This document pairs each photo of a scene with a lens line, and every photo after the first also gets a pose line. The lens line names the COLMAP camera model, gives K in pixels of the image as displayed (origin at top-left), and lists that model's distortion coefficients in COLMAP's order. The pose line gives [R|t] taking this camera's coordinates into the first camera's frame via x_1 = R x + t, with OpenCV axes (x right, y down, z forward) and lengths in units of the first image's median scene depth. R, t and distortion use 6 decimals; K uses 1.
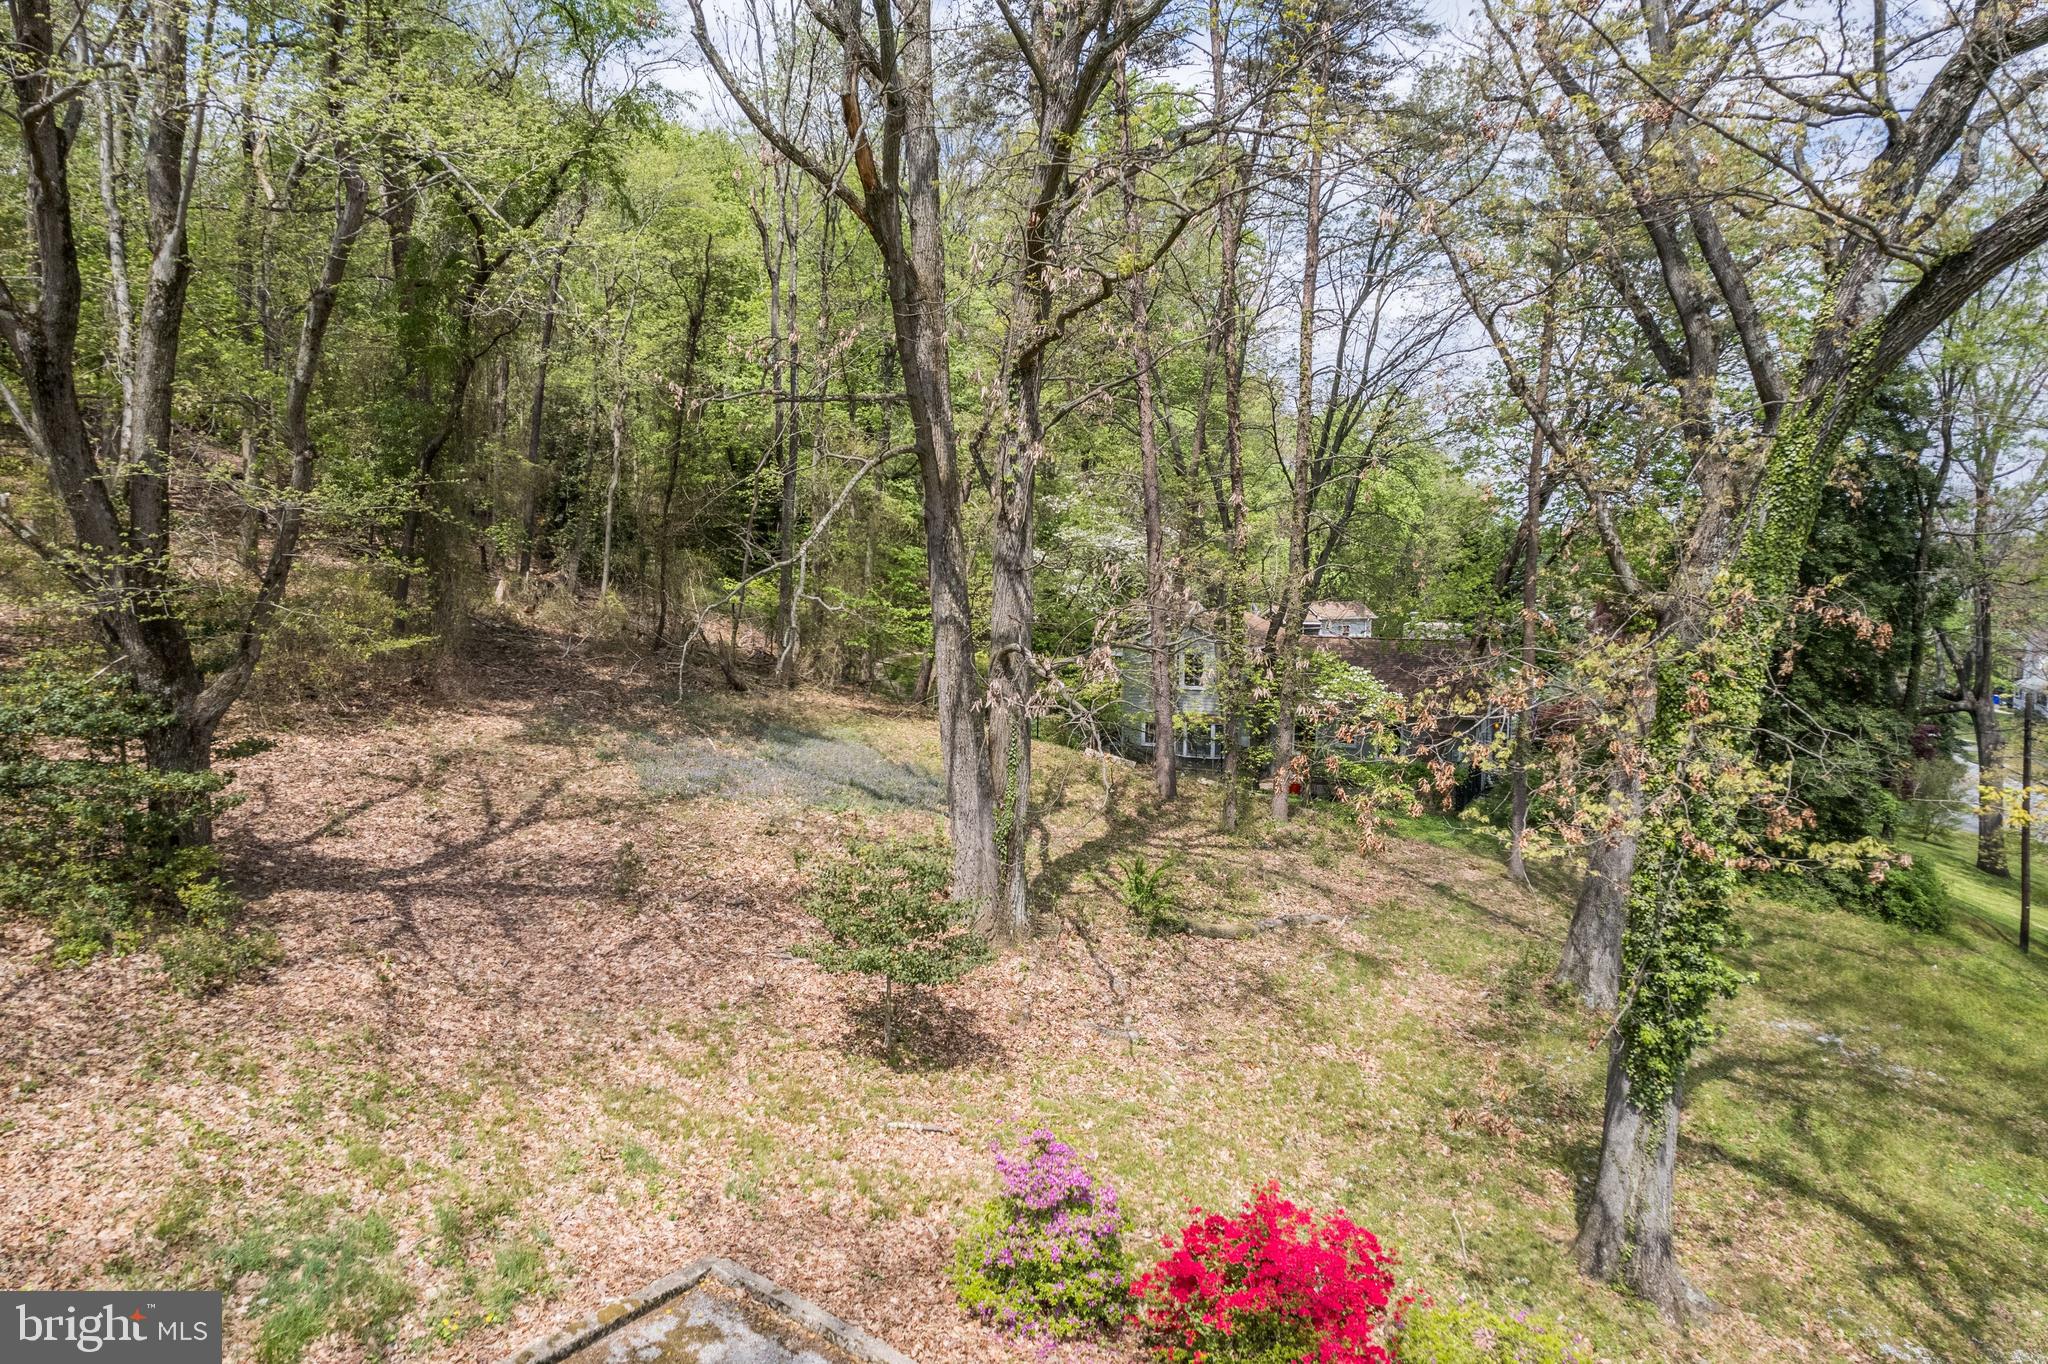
lens RADIAL K [[1334.5, 0, 1025.1], [0, 1334.5, 689.9], [0, 0, 1]] dist [-0.035968, 0.005574]
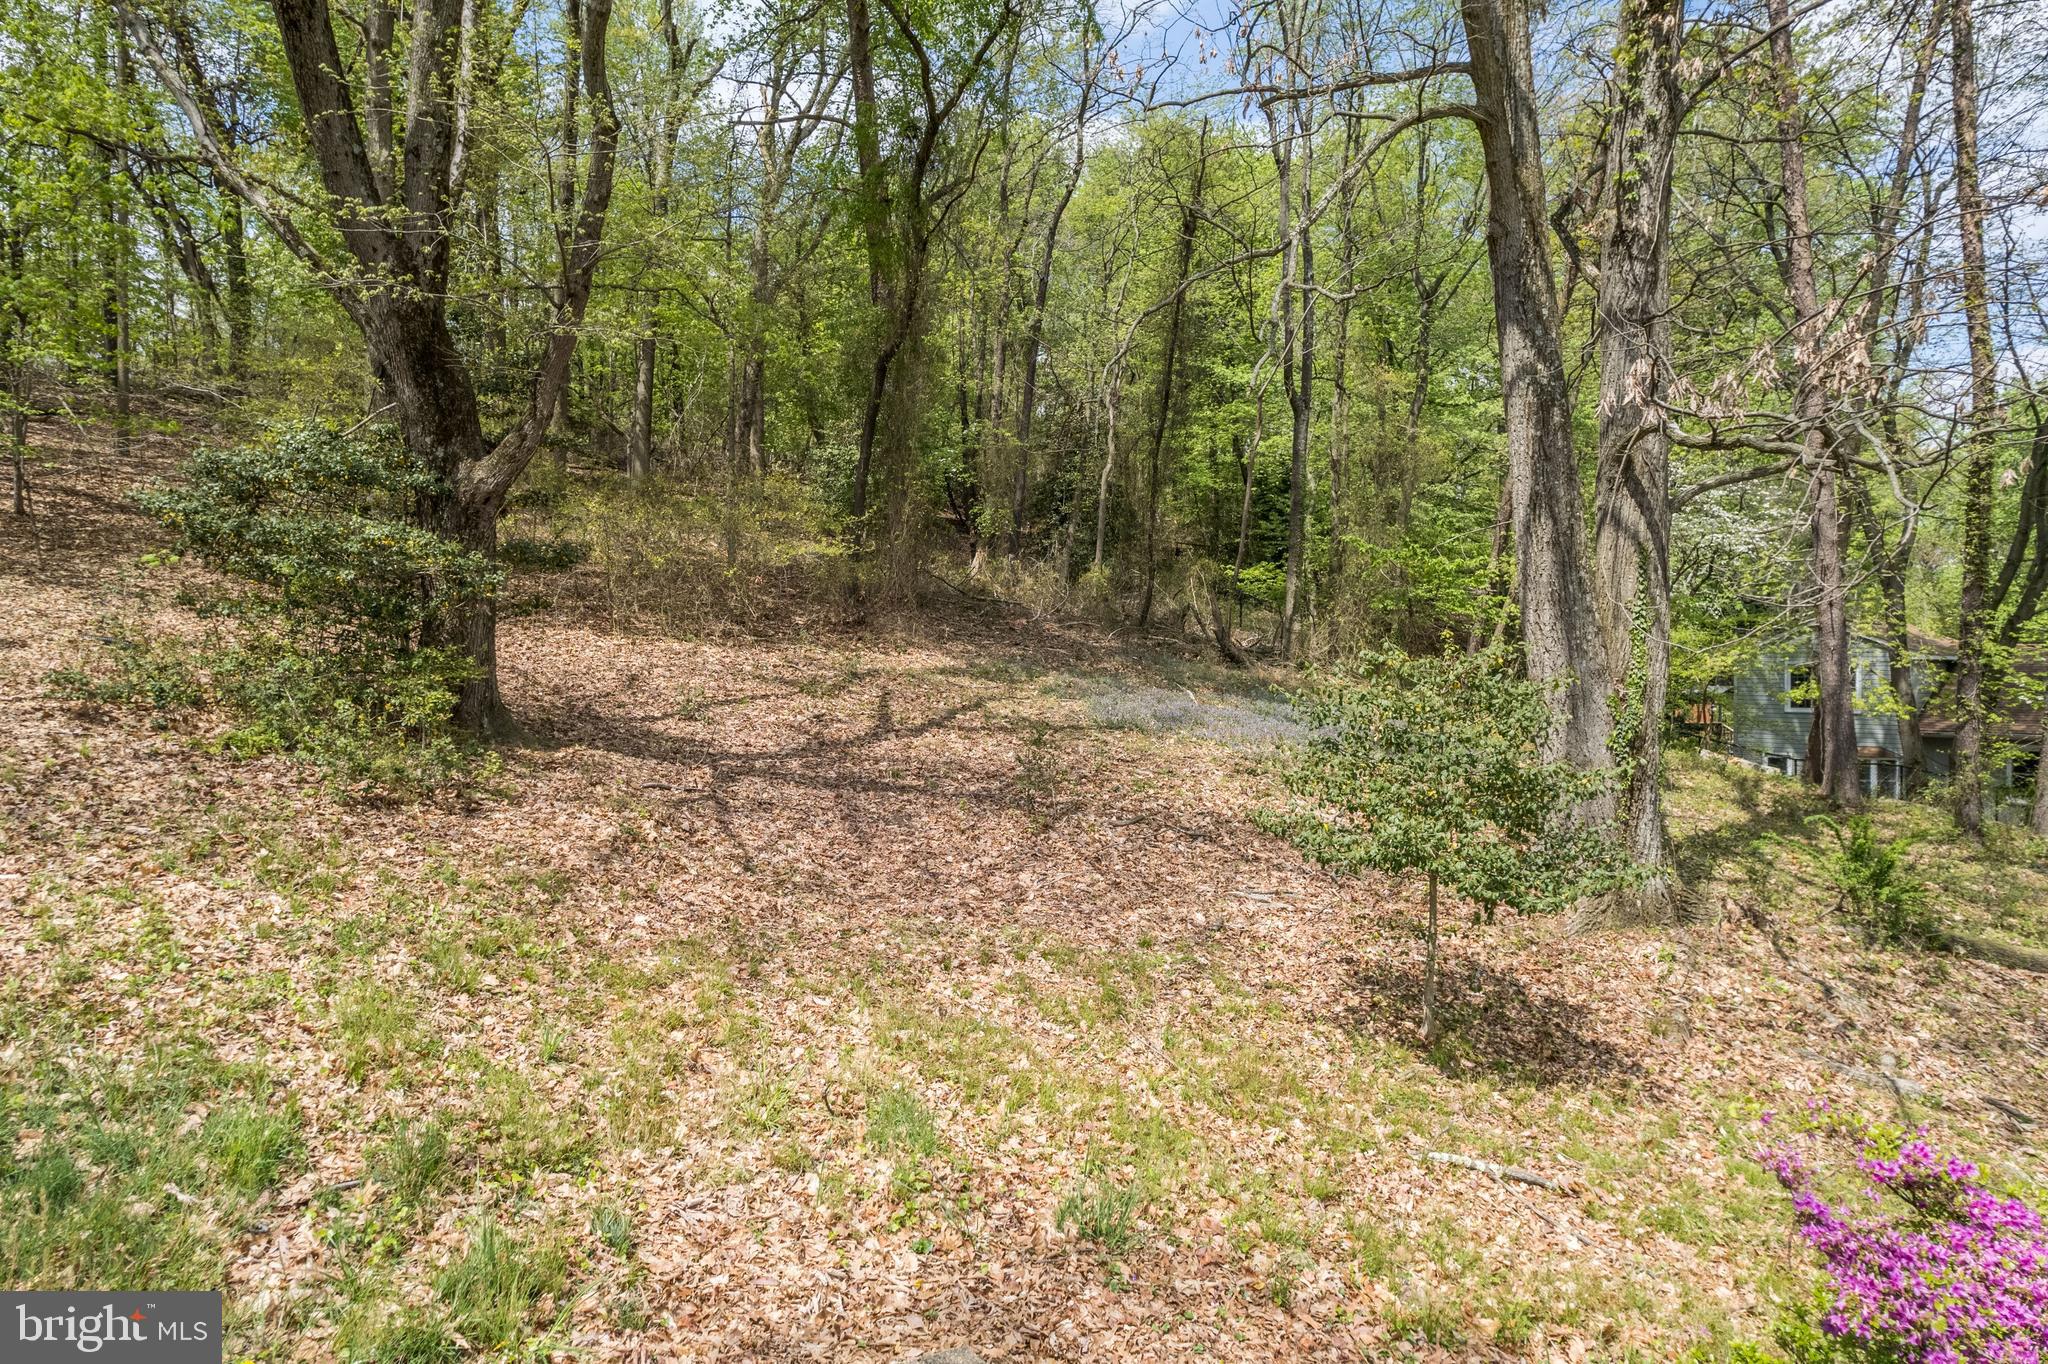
lens RADIAL K [[1334.5, 0, 1031.6], [0, 1334.5, 674.9], [0, 0, 1]] dist [-0.035968, 0.005574]
pose [[0.926687, -0.000160, -0.375834, -0.047928], [-0.035598, 0.995467, -0.088196, 0.171499], [0.374144, 0.095109, 0.922481, 0.409908]]
